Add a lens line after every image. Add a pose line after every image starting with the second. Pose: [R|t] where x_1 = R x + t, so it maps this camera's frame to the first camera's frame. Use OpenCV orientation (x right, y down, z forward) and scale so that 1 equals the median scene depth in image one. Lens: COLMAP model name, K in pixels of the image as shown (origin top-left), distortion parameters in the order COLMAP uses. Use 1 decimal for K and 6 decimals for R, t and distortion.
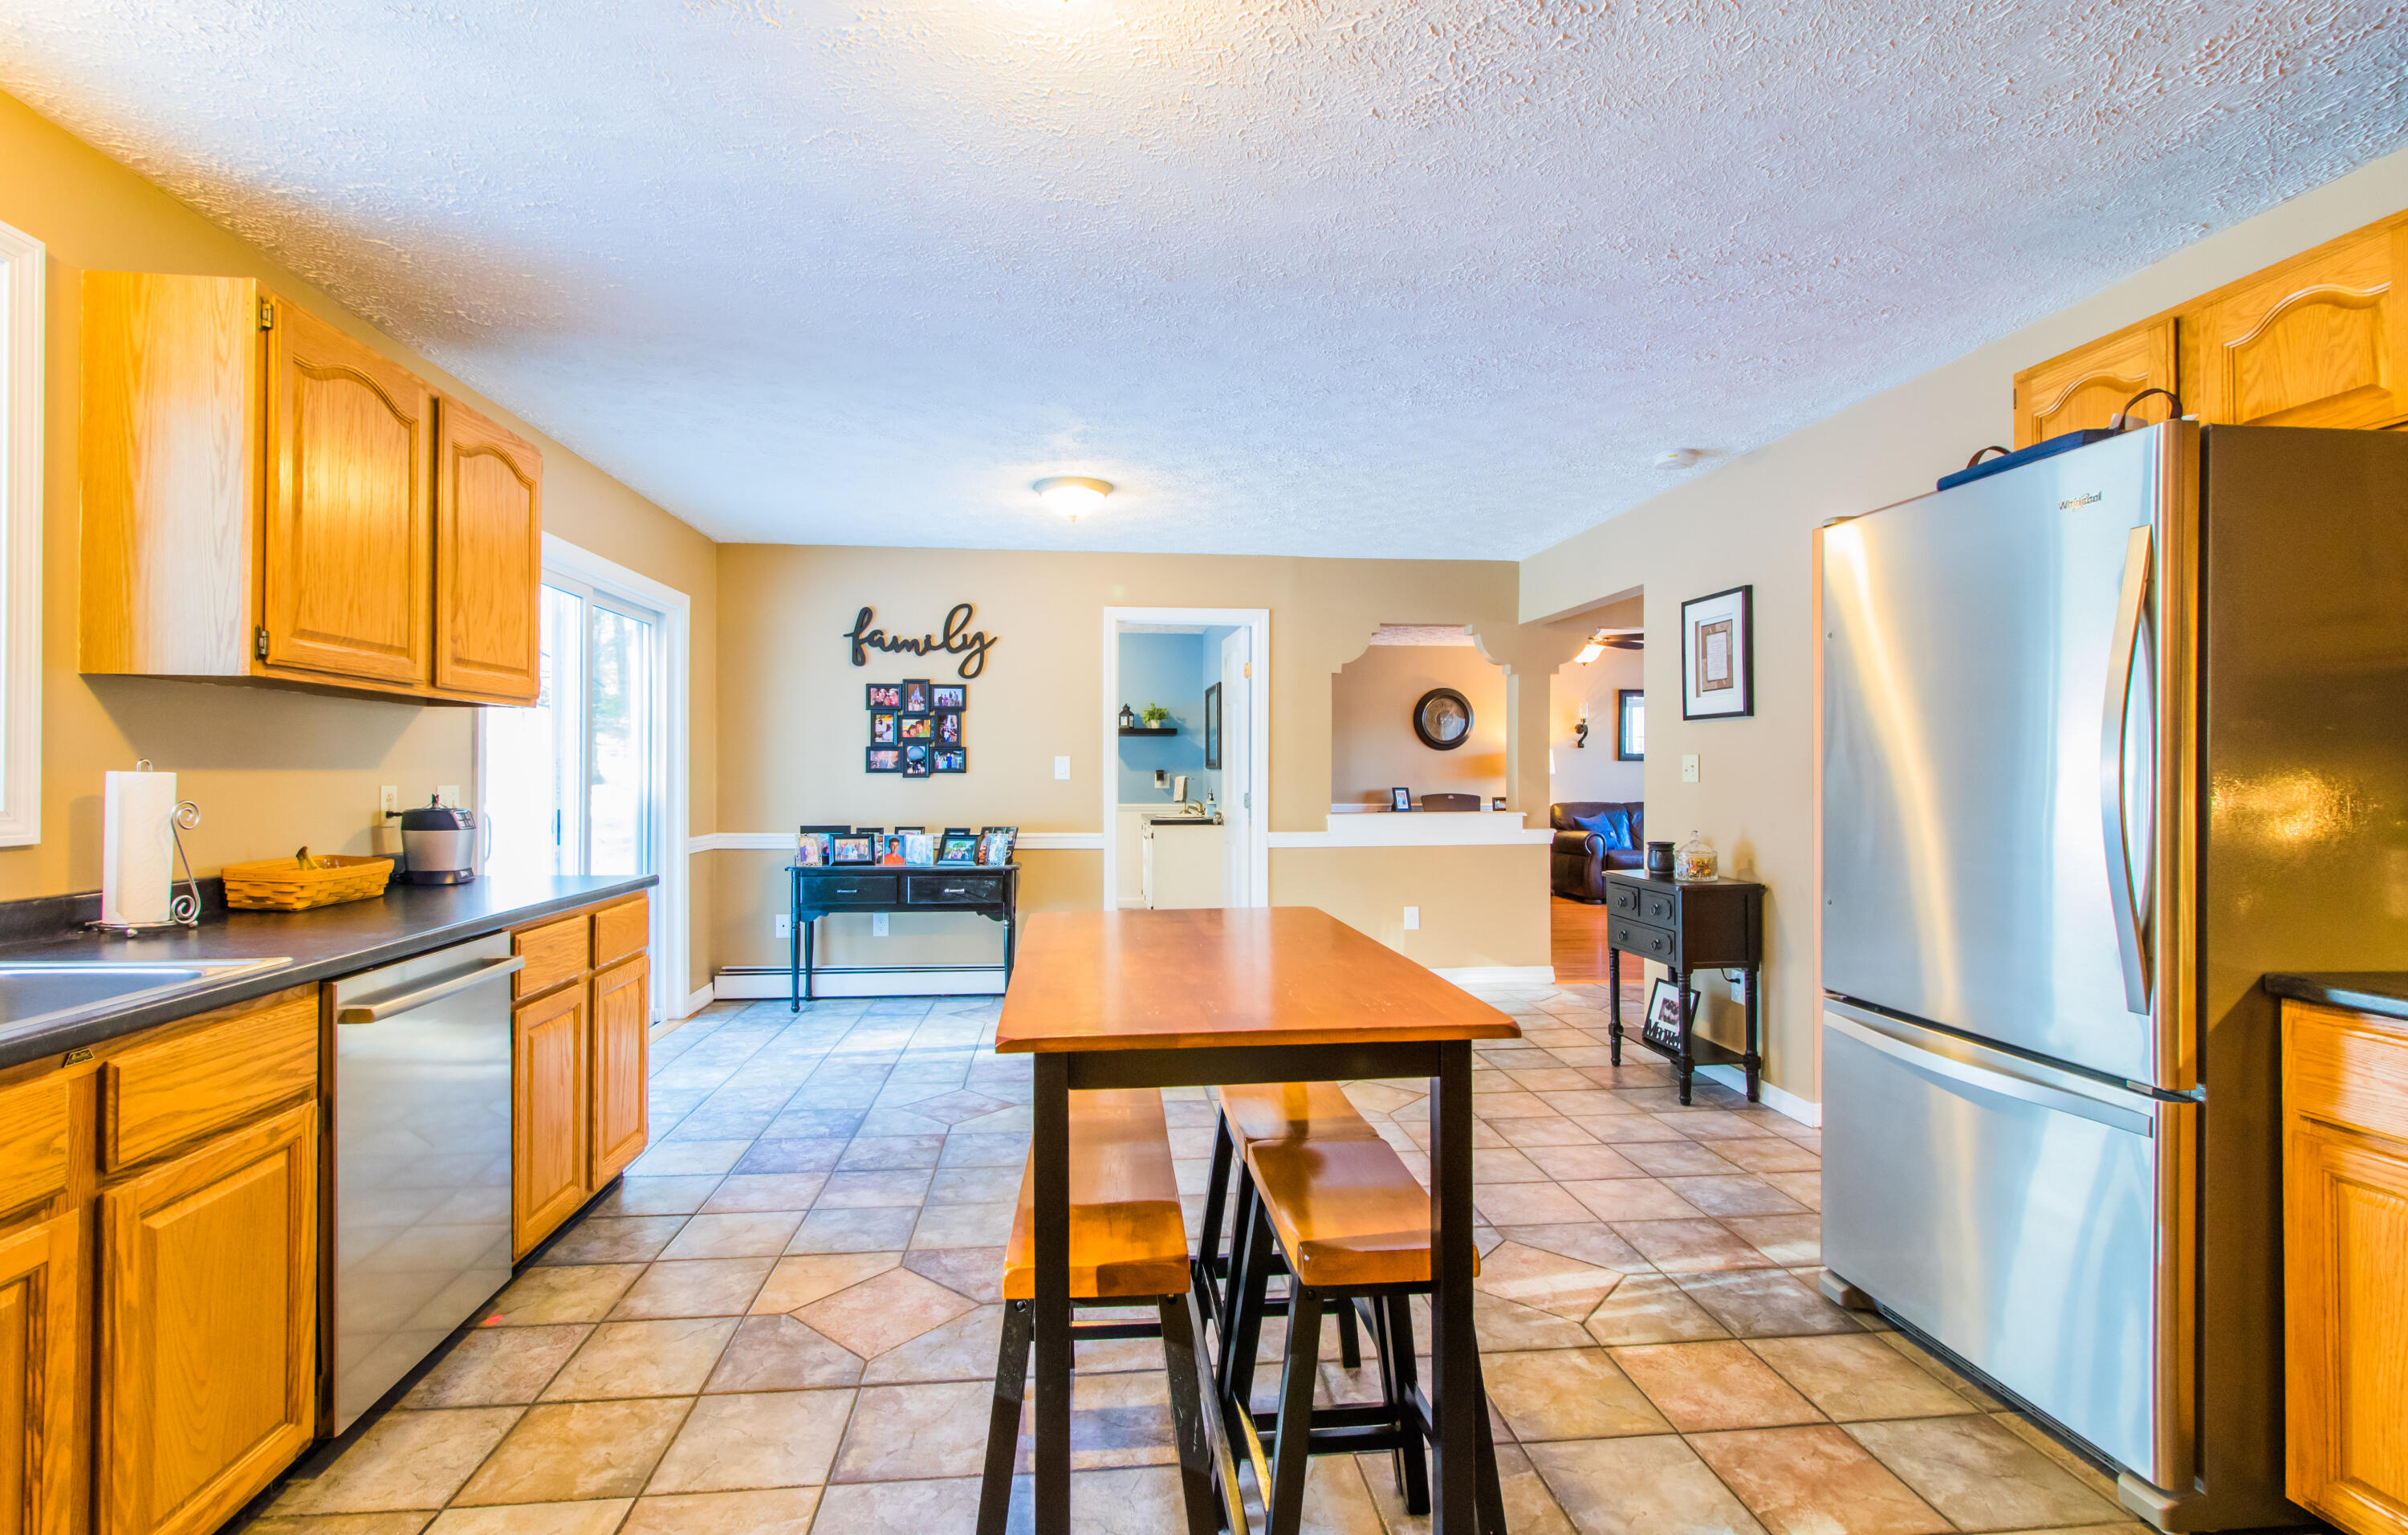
lens RADIAL K [[1160.9, 0, 1207.2], [0, 1160.9, 767.2], [0, 0, 1]] dist [0.001393, 0.000043]
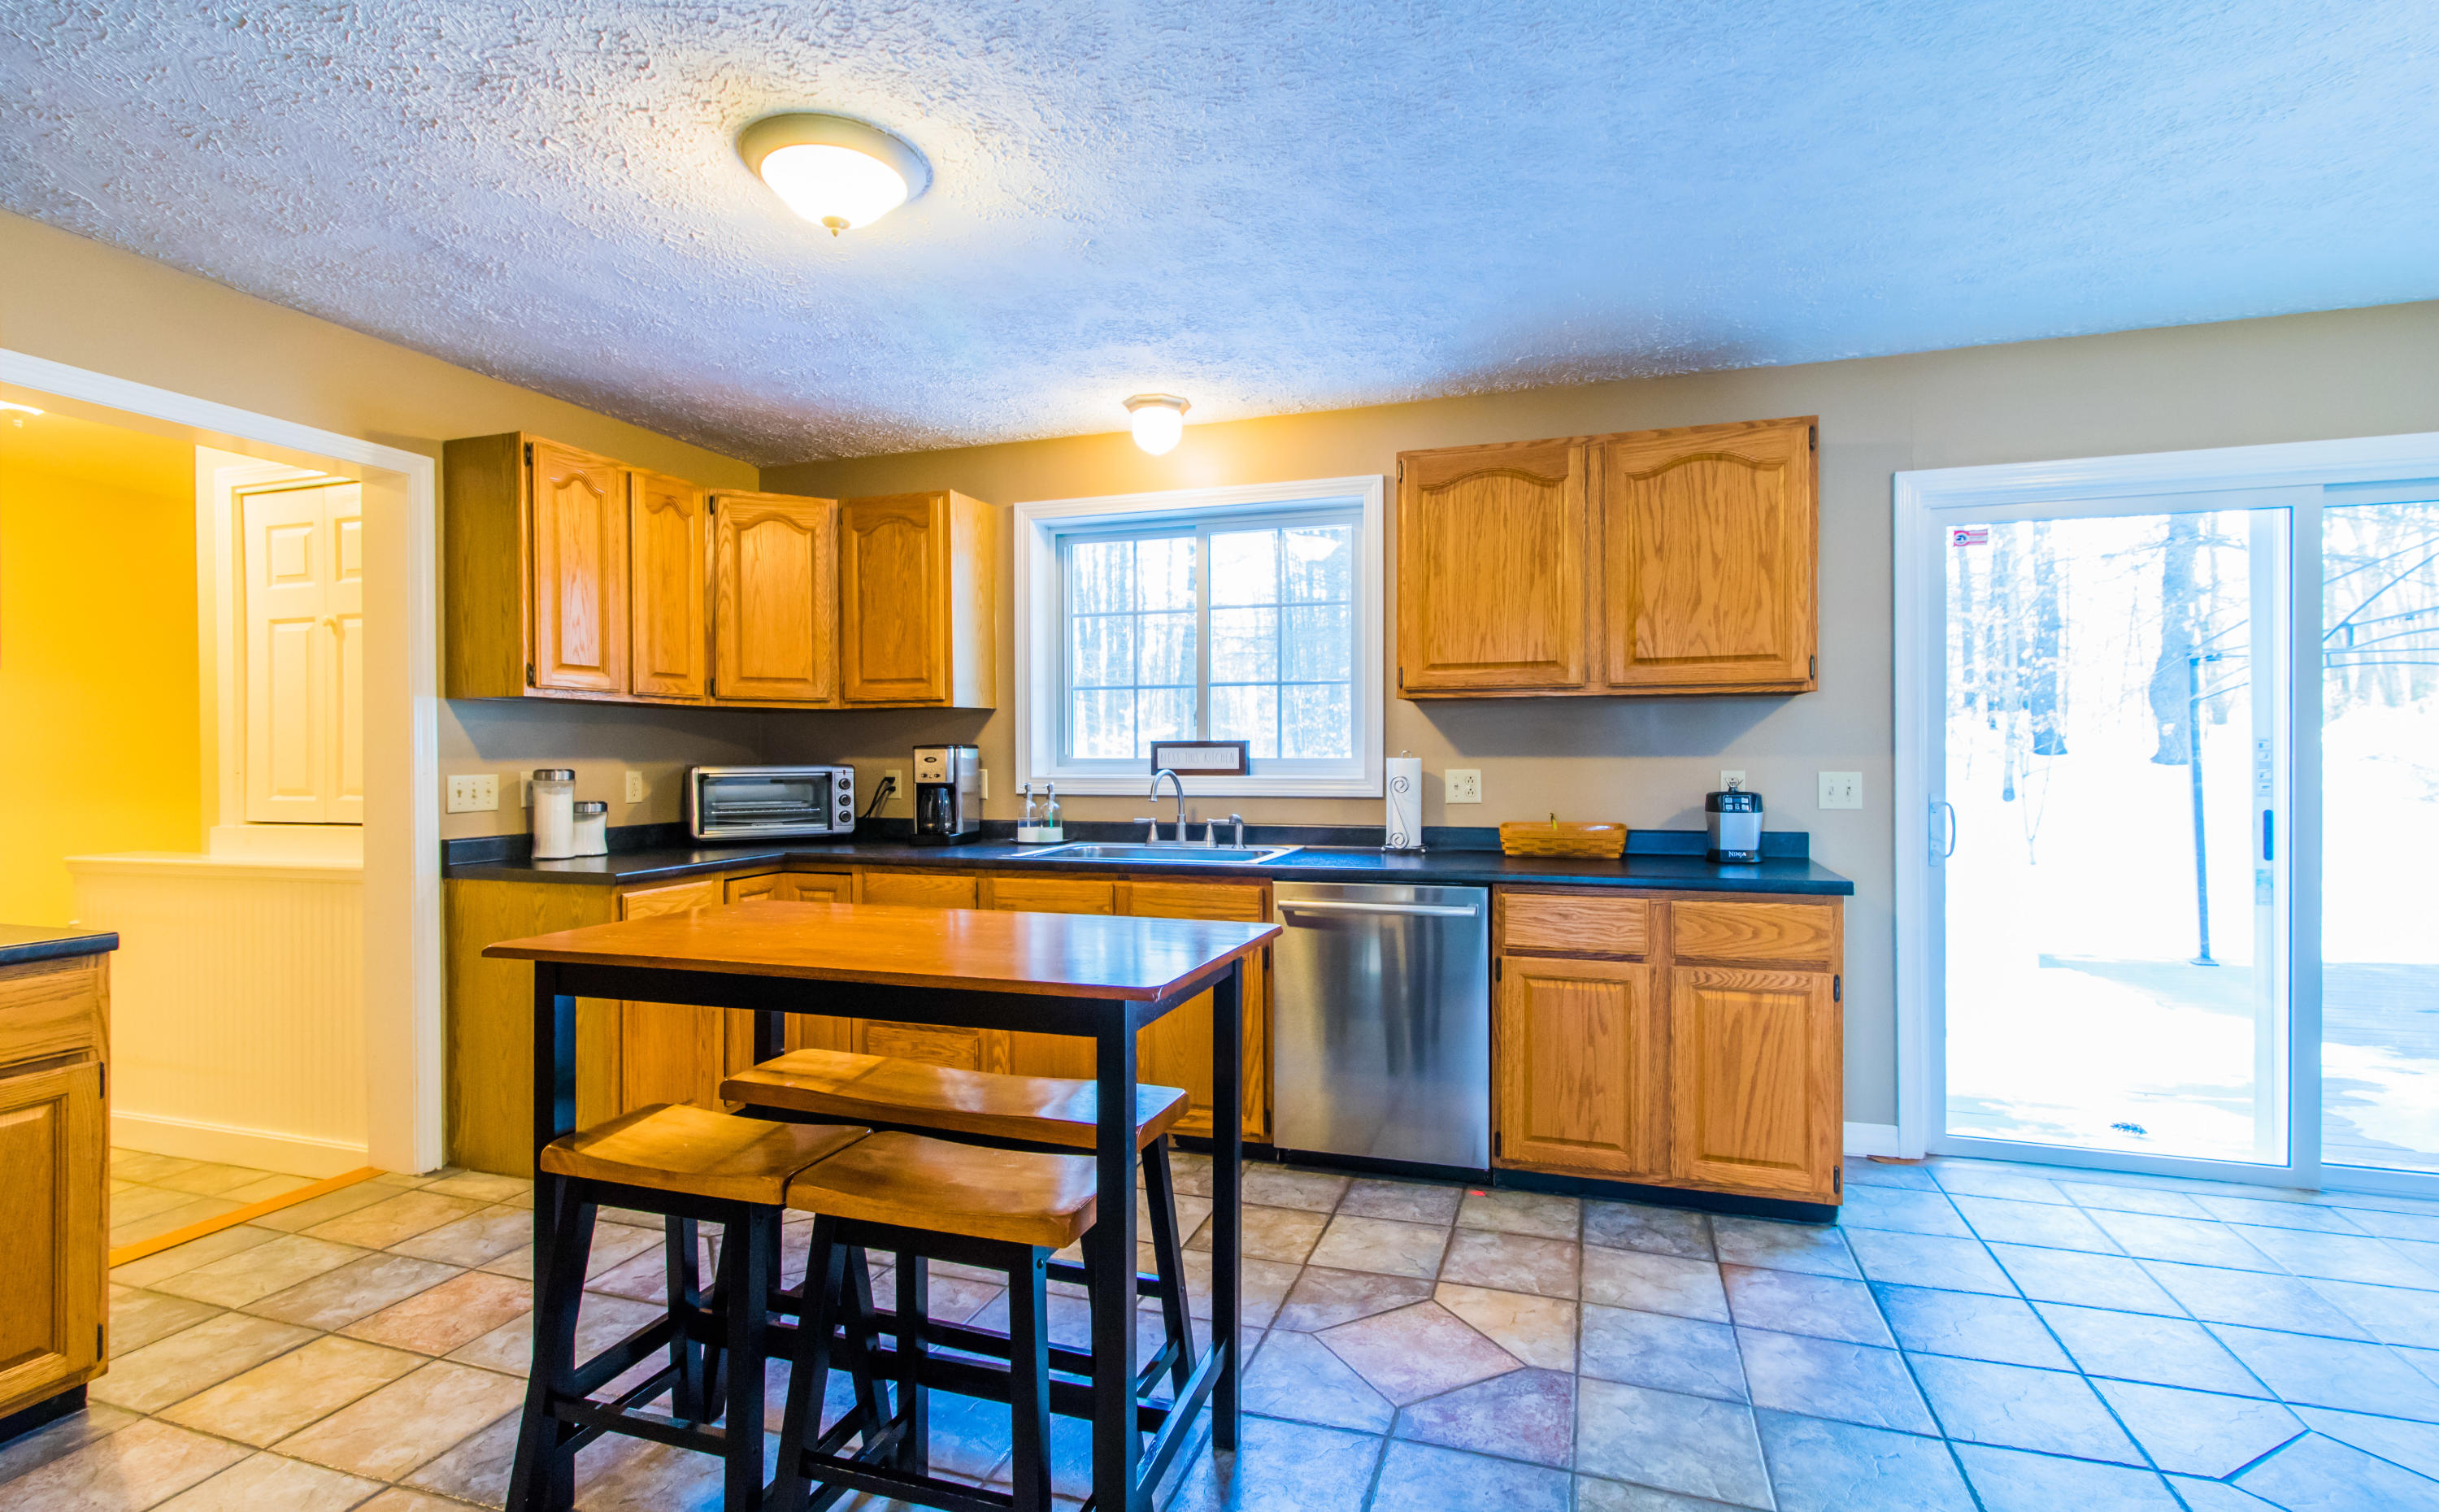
lens RADIAL K [[1100.6, 0, 1232.0], [0, 1100.6, 755.5], [0, 0, 1]] dist [-0.000157, 0.000041]
pose [[-0.419433, 0.006298, -0.907765, 0.563426], [0.008306, 0.999961, 0.003100, -0.006110], [0.907748, -0.006240, -0.419469, 1.221576]]
